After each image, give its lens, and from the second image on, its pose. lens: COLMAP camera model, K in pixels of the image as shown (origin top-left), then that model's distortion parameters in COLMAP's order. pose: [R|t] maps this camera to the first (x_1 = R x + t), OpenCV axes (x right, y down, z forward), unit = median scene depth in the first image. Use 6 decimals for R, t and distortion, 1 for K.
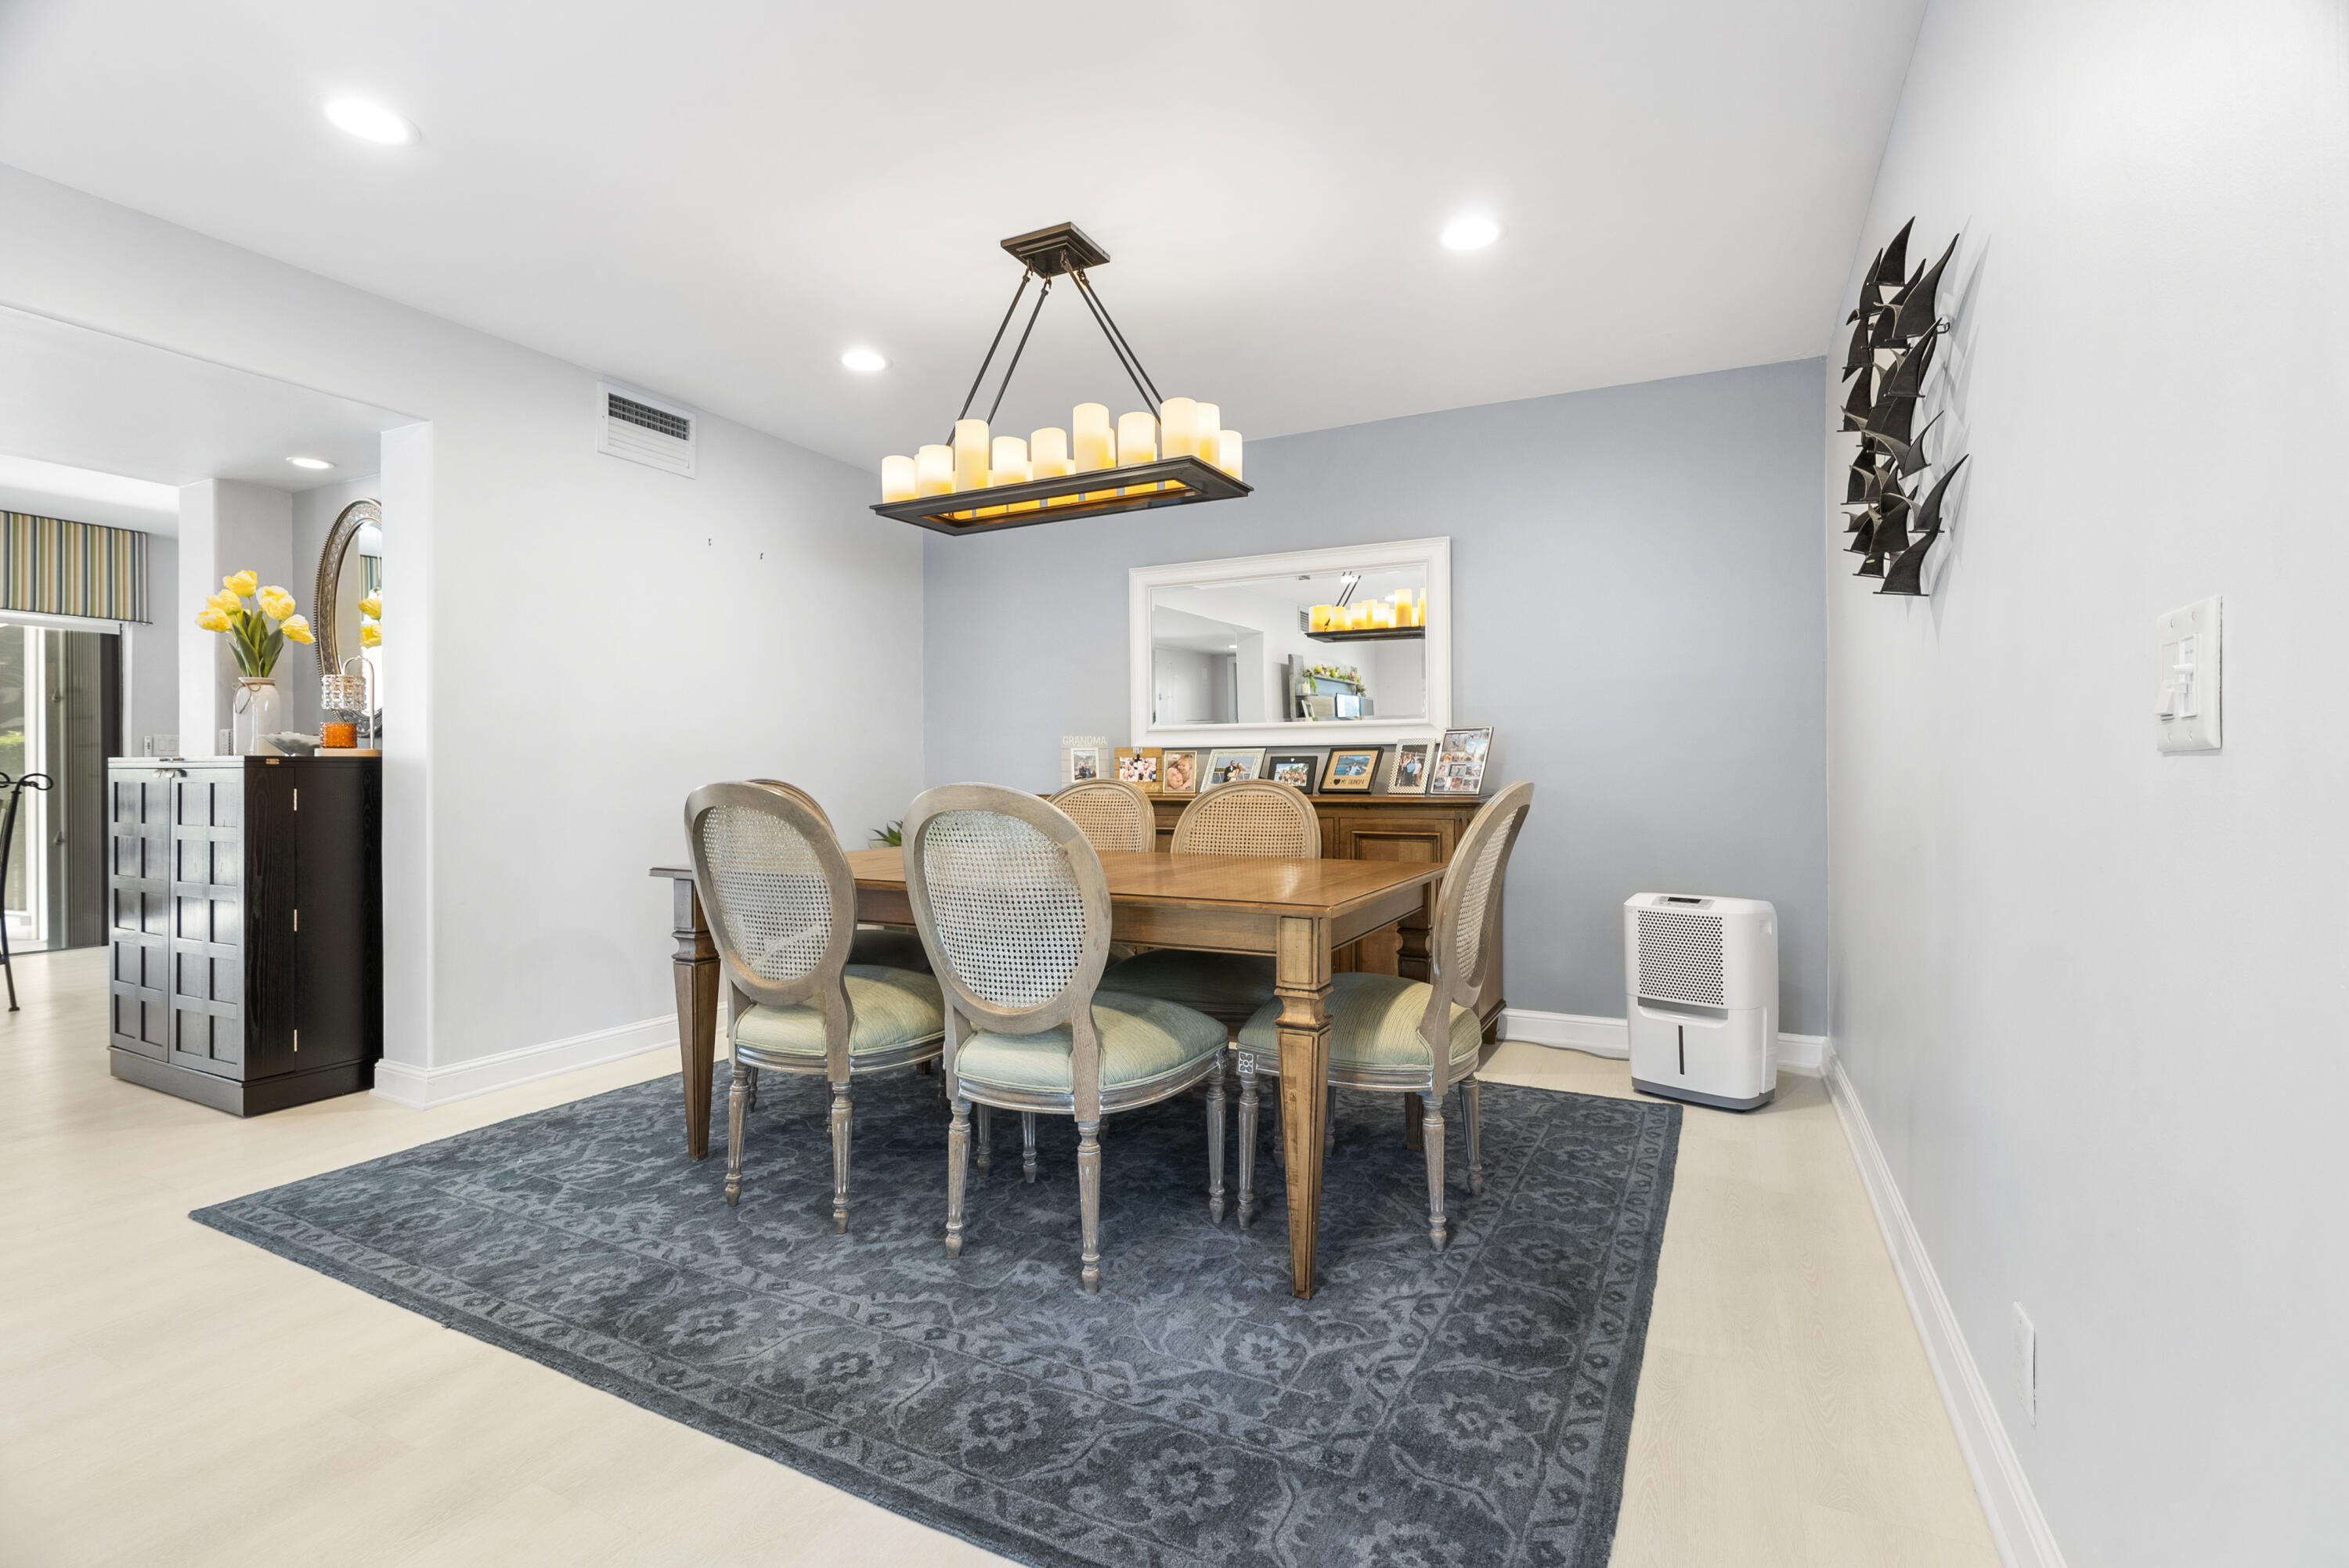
lens RADIAL K [[1055.5, 0, 1184.0], [0, 1055.5, 774.8], [0, 0, 1]] dist [-0.007709, 0.001465]
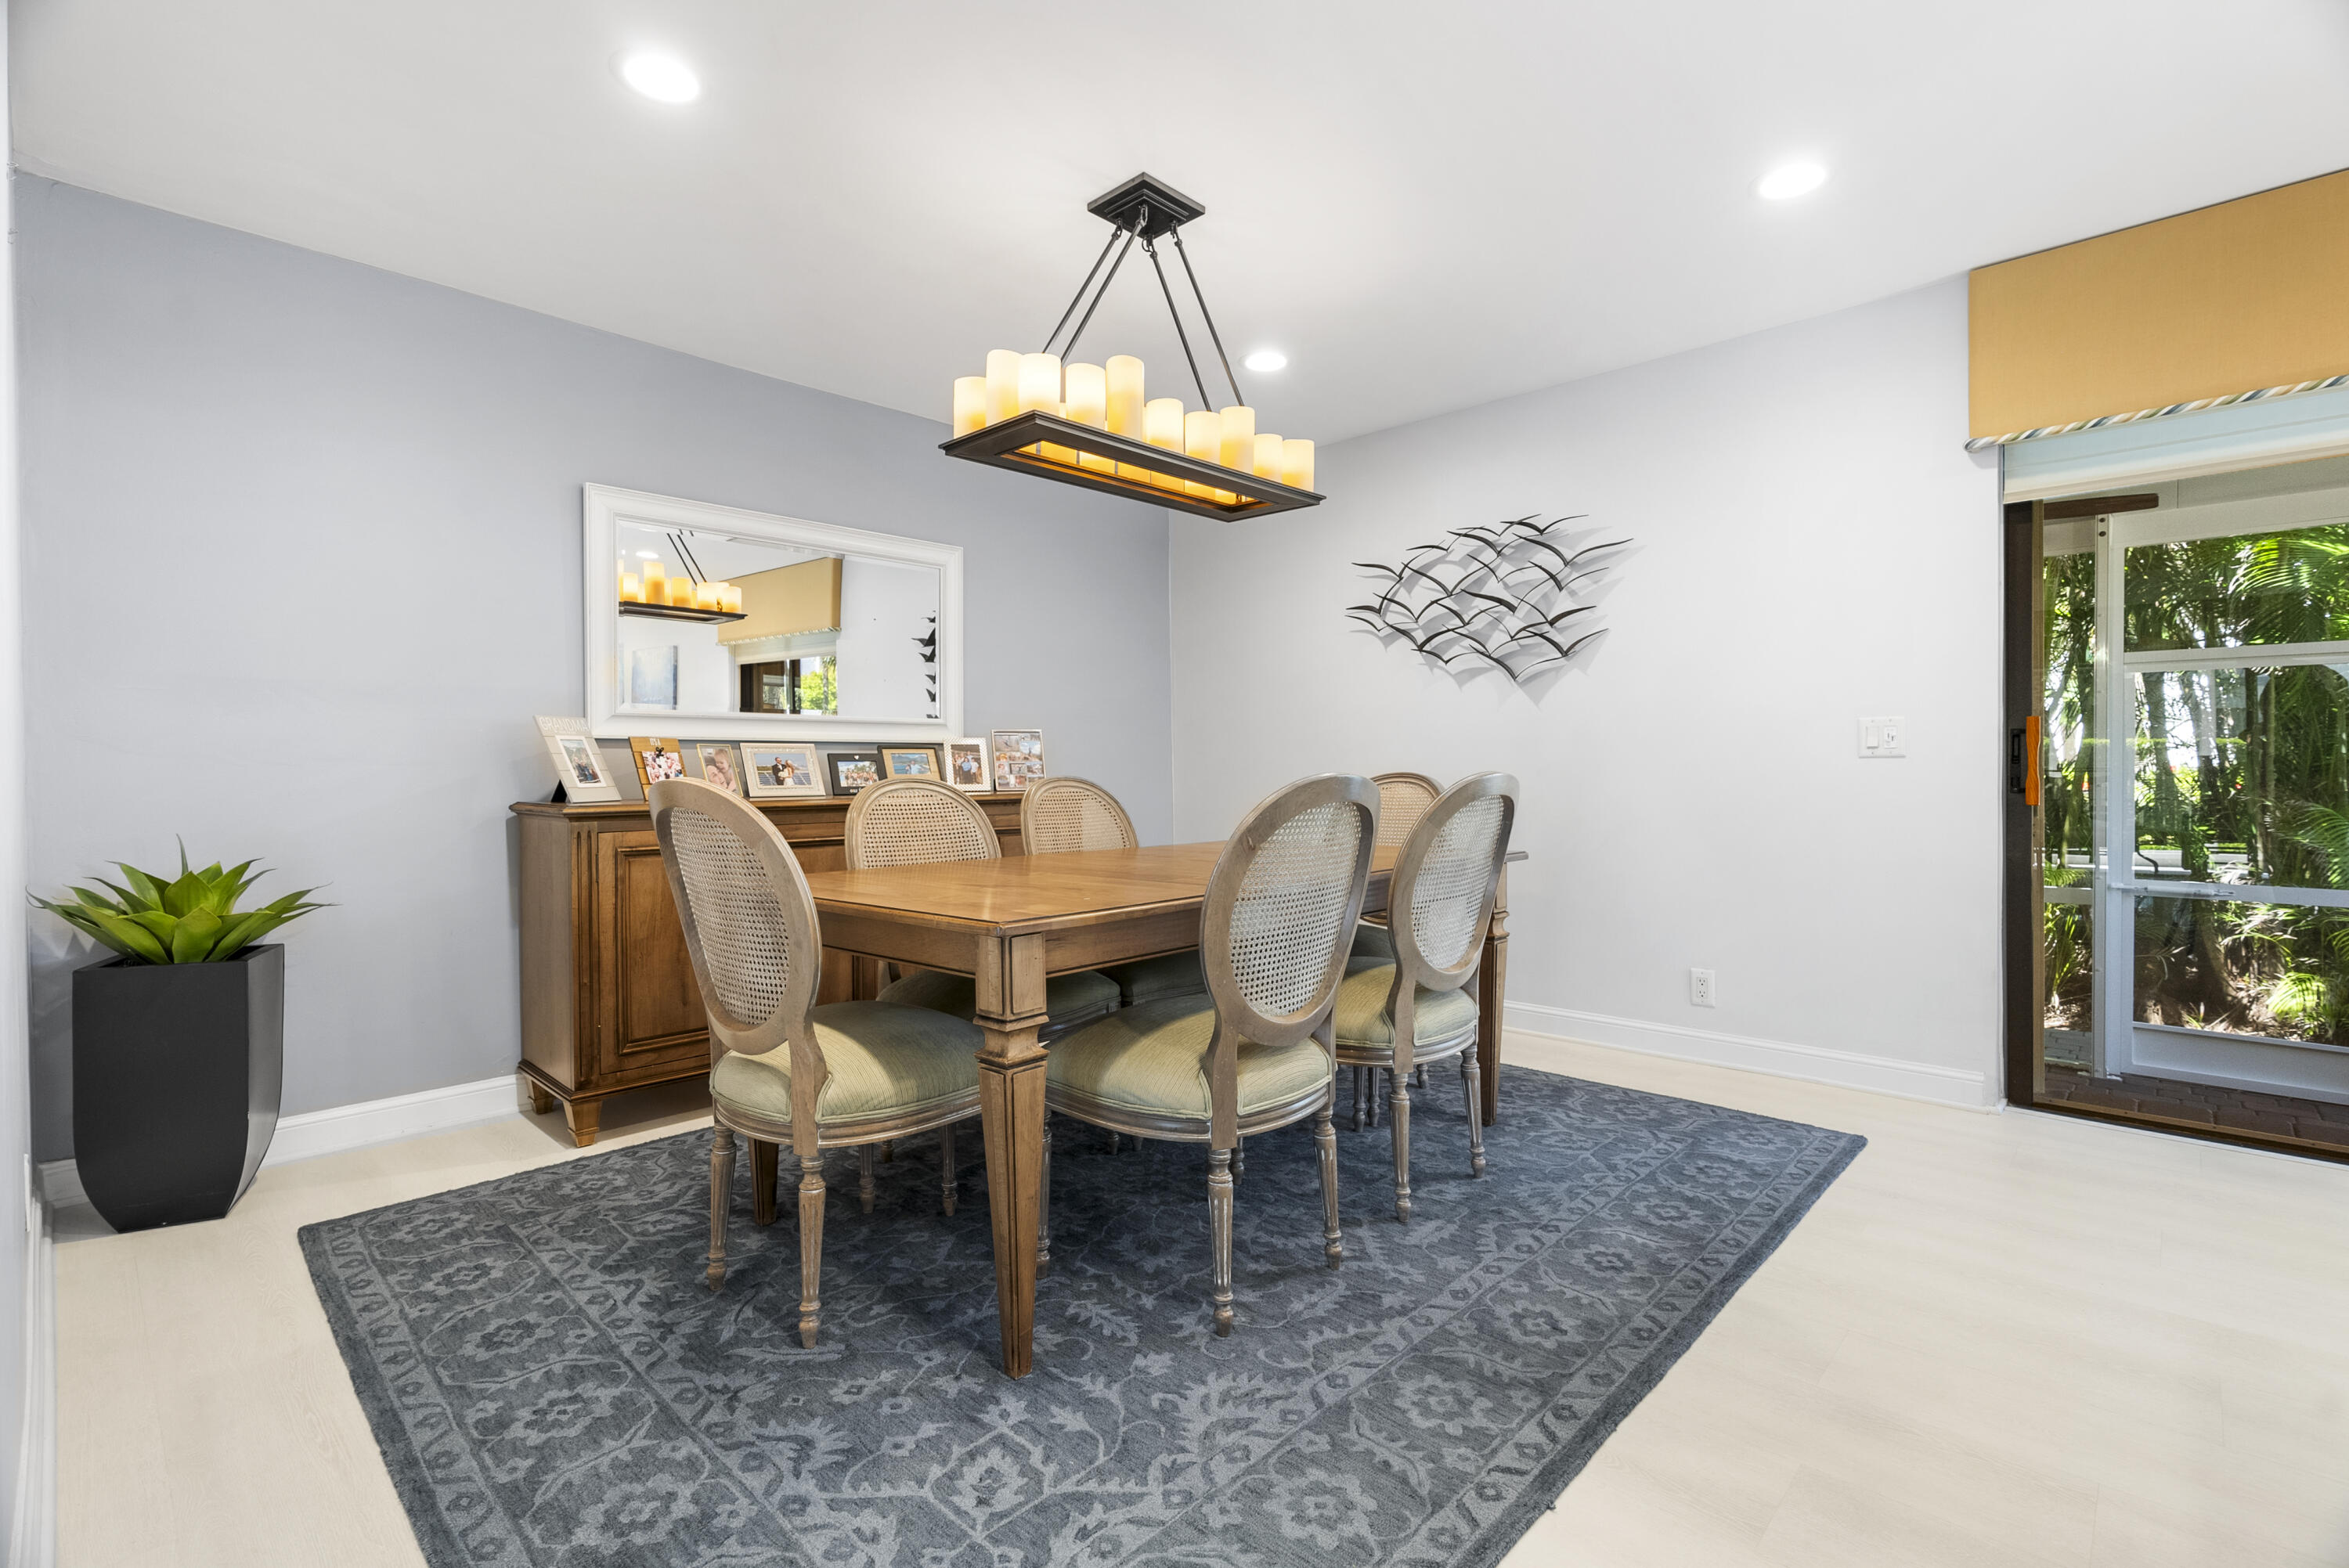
lens RADIAL K [[1055.5, 0, 1186.1], [0, 1055.5, 777.2], [0, 0, 1]] dist [-0.007709, 0.001465]
pose [[0.292470, -0.003796, 0.956267, -1.207011], [0.011016, 0.999939, 0.000600, 0.009425], [-0.956211, 0.010358, 0.292494, 0.836679]]
